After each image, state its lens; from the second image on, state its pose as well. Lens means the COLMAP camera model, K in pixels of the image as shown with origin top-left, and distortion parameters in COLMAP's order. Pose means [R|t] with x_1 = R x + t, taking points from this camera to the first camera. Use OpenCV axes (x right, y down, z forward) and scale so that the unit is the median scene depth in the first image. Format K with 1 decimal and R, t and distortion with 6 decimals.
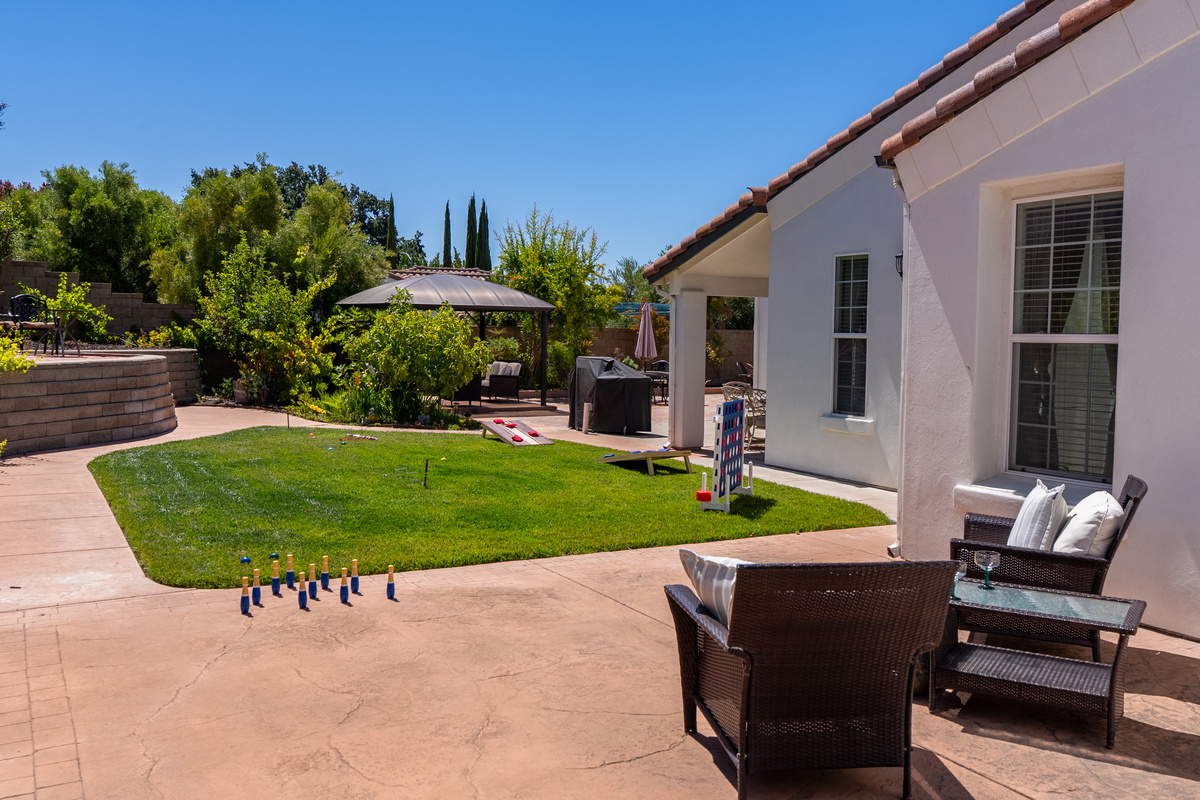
lens RADIAL K [[1100.3, 0, 599.6], [0, 1100.3, 398.8], [0, 0, 1]] dist [-0.005656, 0.000000]
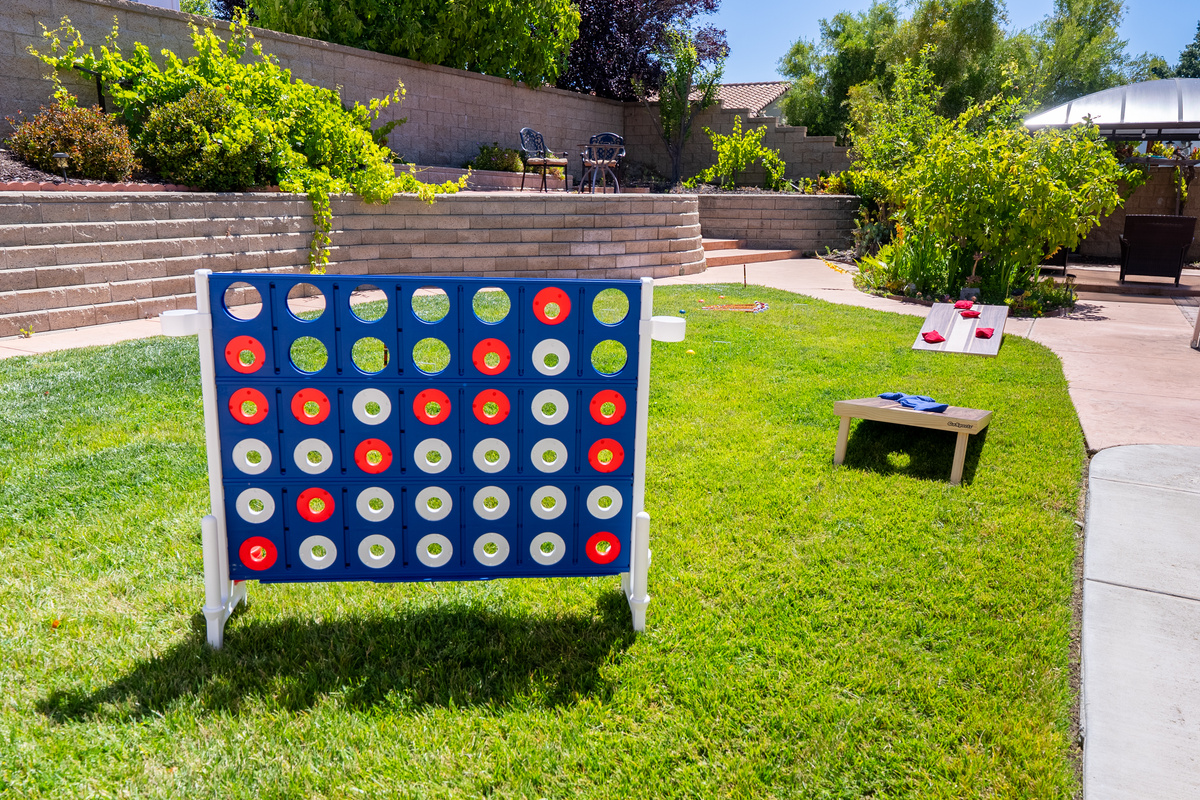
lens RADIAL K [[927.9, 0, 600.0], [0, 927.9, 403.5], [0, 0, 1]] dist [0.009458, 0.003536]
pose [[0.557508, 0.180824, -0.810239, 0.235424], [-0.057006, 0.982025, 0.179937, -0.005650], [0.828212, -0.054128, 0.557795, 0.592191]]
